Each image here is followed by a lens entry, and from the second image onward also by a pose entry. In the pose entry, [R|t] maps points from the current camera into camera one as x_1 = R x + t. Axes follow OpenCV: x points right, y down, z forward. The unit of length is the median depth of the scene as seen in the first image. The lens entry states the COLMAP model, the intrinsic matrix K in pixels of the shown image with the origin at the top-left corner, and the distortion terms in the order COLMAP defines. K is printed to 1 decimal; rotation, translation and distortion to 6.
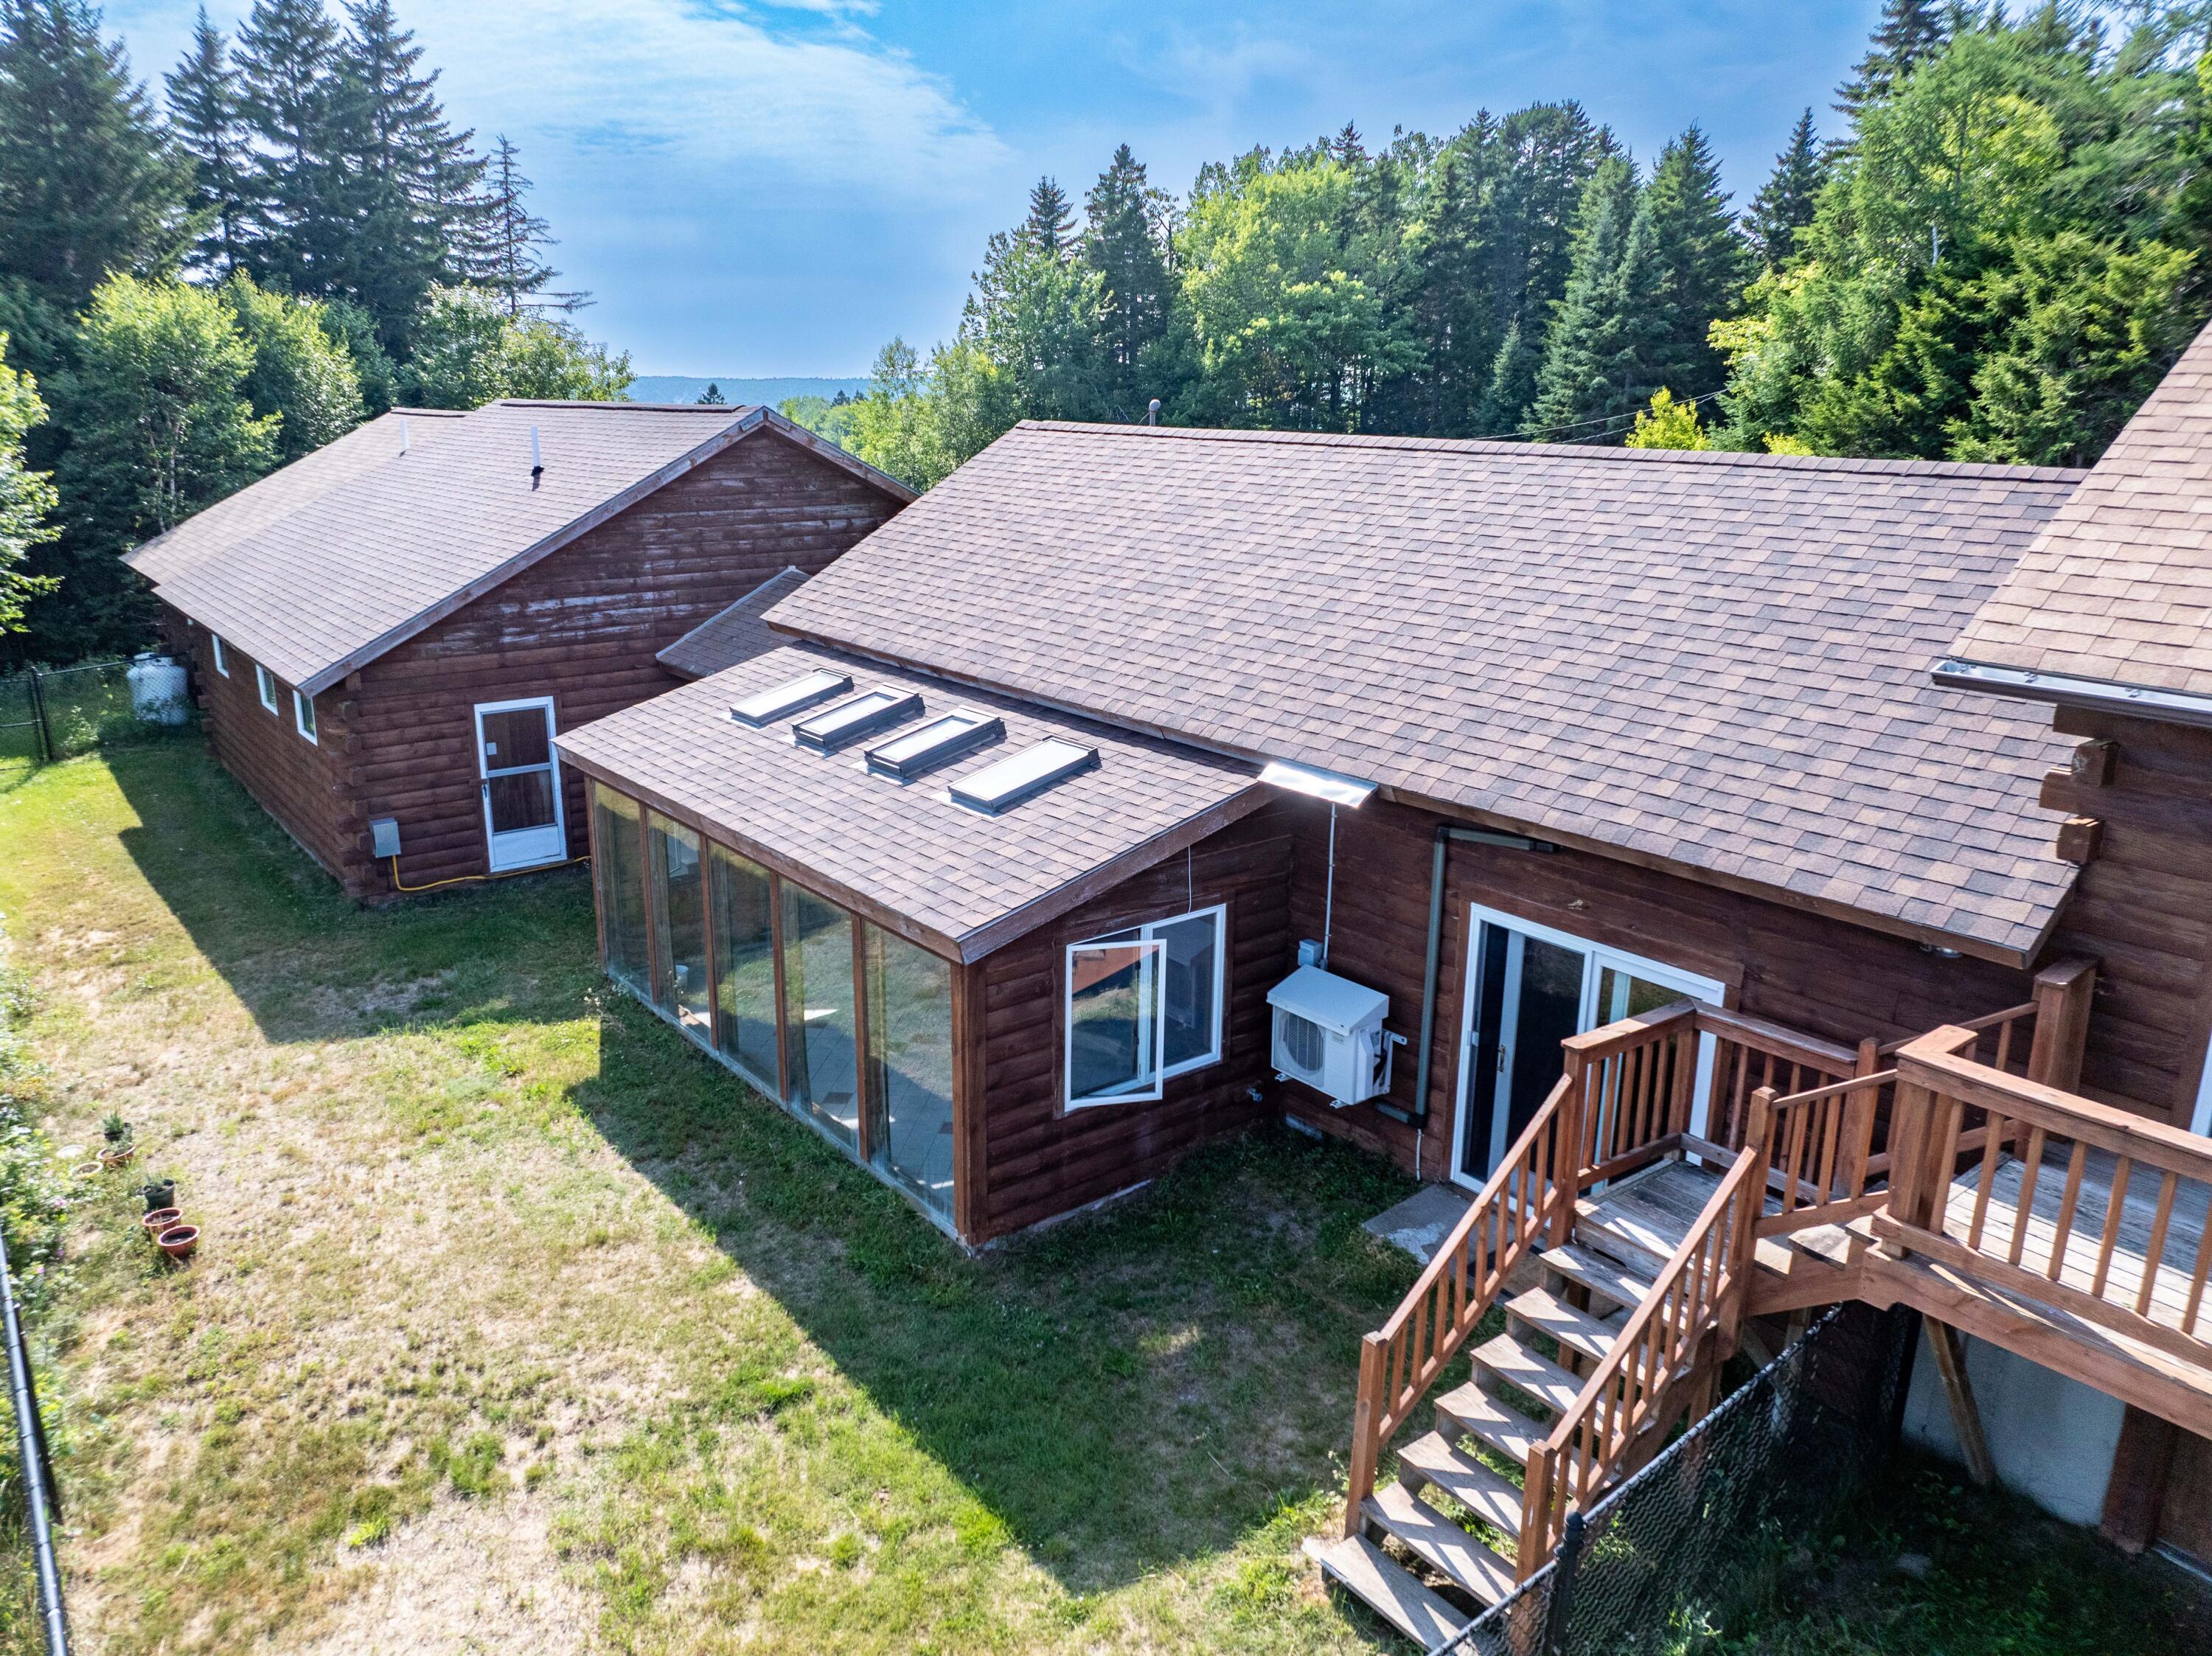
lens RADIAL K [[1564.8, 0, 1116.4], [0, 1564.8, 823.3], [0, 0, 1]] dist [-0.042412, 0.013321]
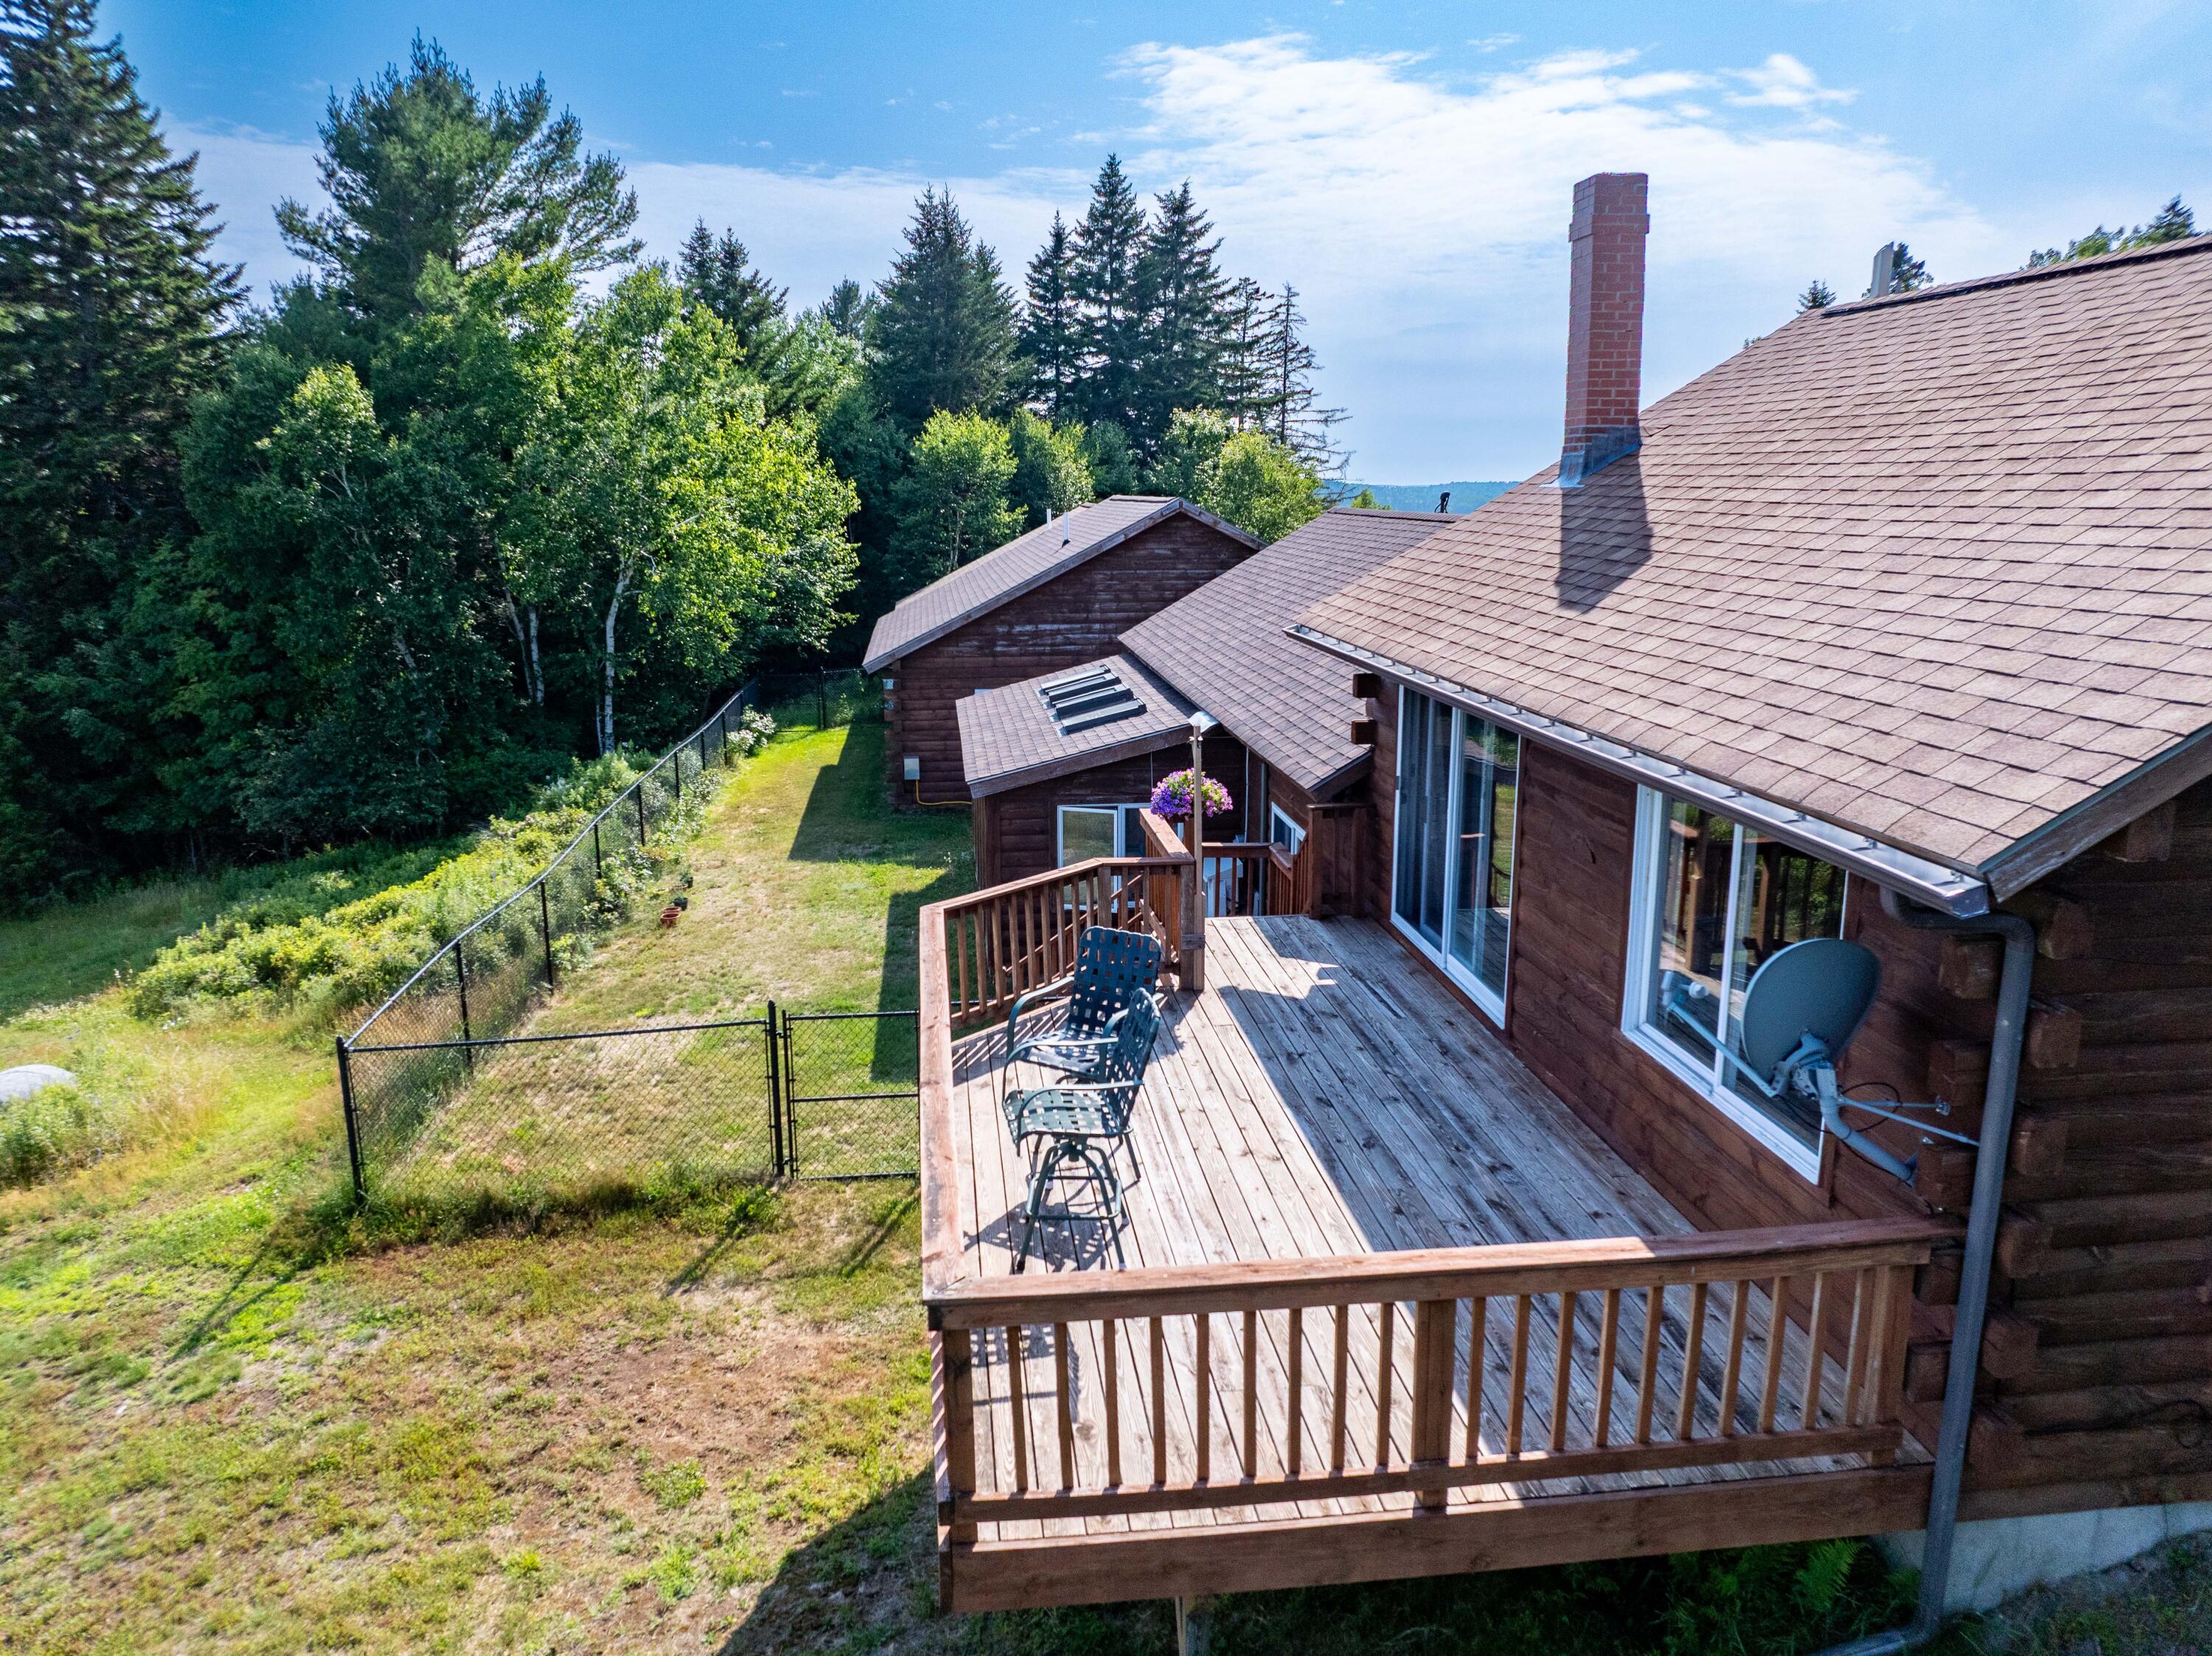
lens RADIAL K [[1564.8, 0, 1122.6], [0, 1564.8, 838.8], [0, 0, 1]] dist [-0.042412, 0.013321]
pose [[0.848840, 0.103829, -0.518353, 0.266681], [-0.131421, 0.991186, -0.016671, 0.038731], [0.512054, 0.082273, 0.855004, -0.119839]]
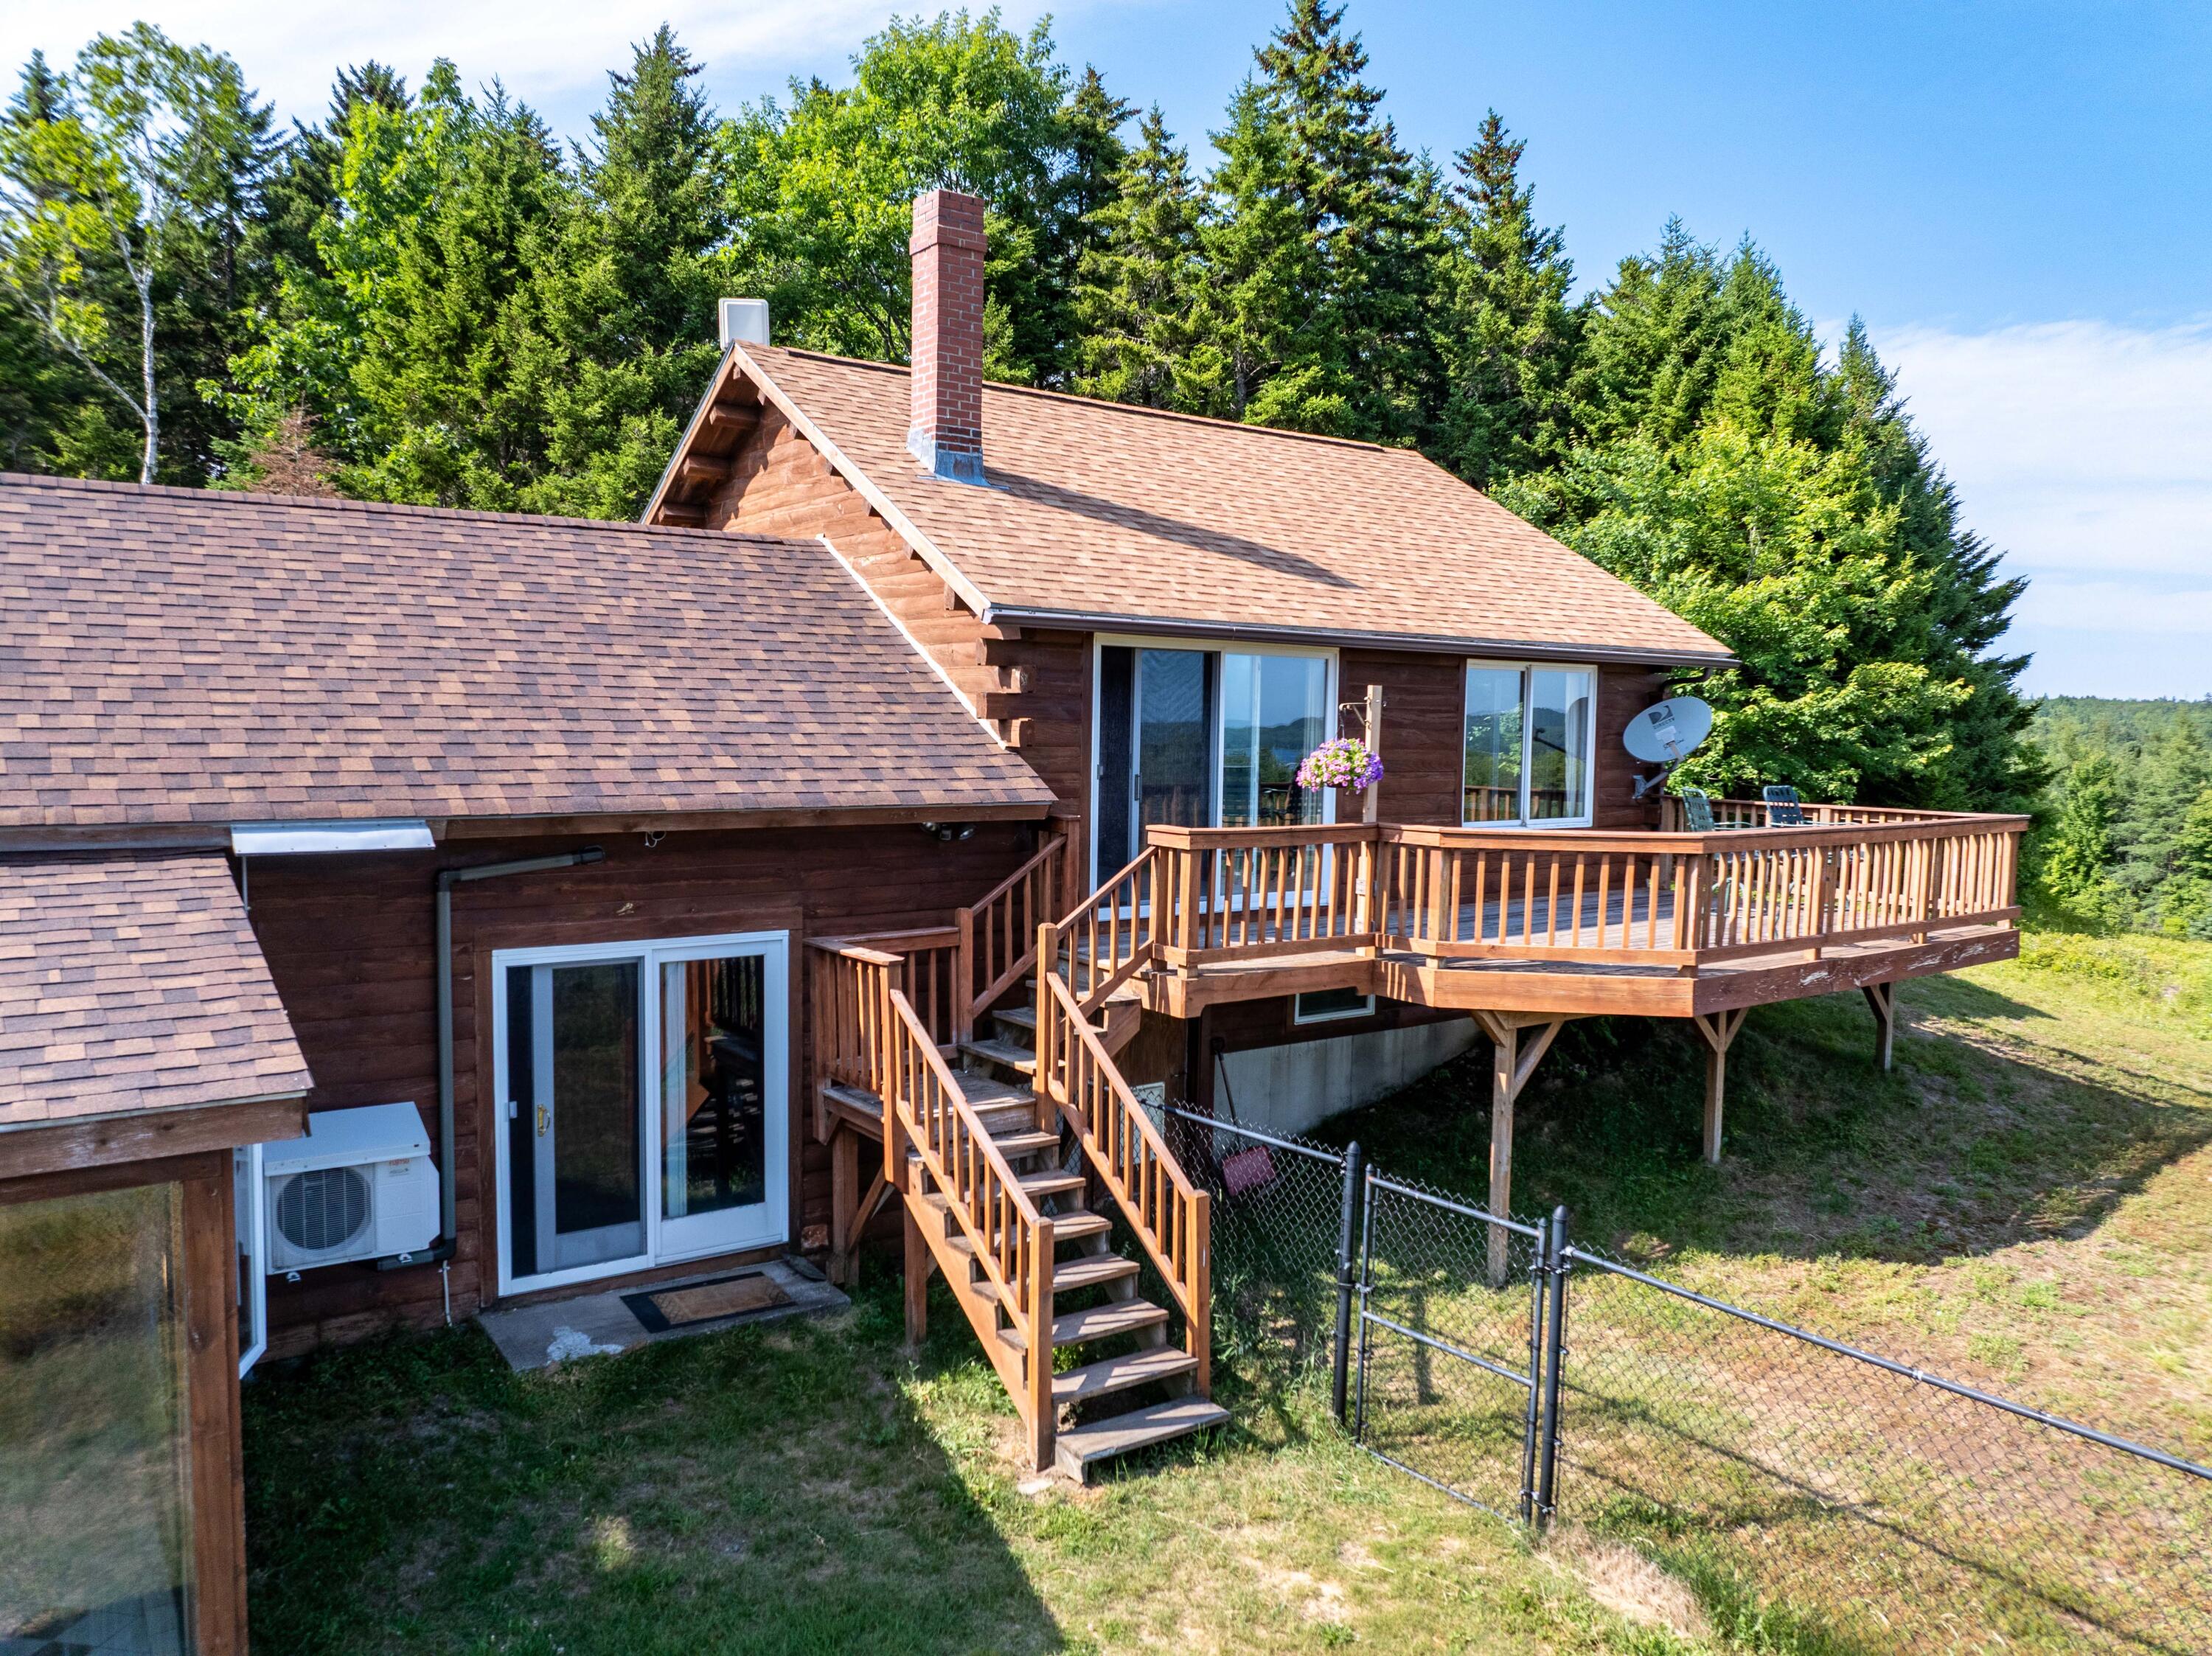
lens RADIAL K [[1564.8, 0, 1108.8], [0, 1564.8, 832.9], [0, 0, 1]] dist [-0.042412, 0.013321]
pose [[0.044422, -0.074054, 0.996264, -0.181122], [0.257156, 0.964491, 0.060226, 0.007233], [-0.965348, 0.253520, 0.061888, 0.178745]]
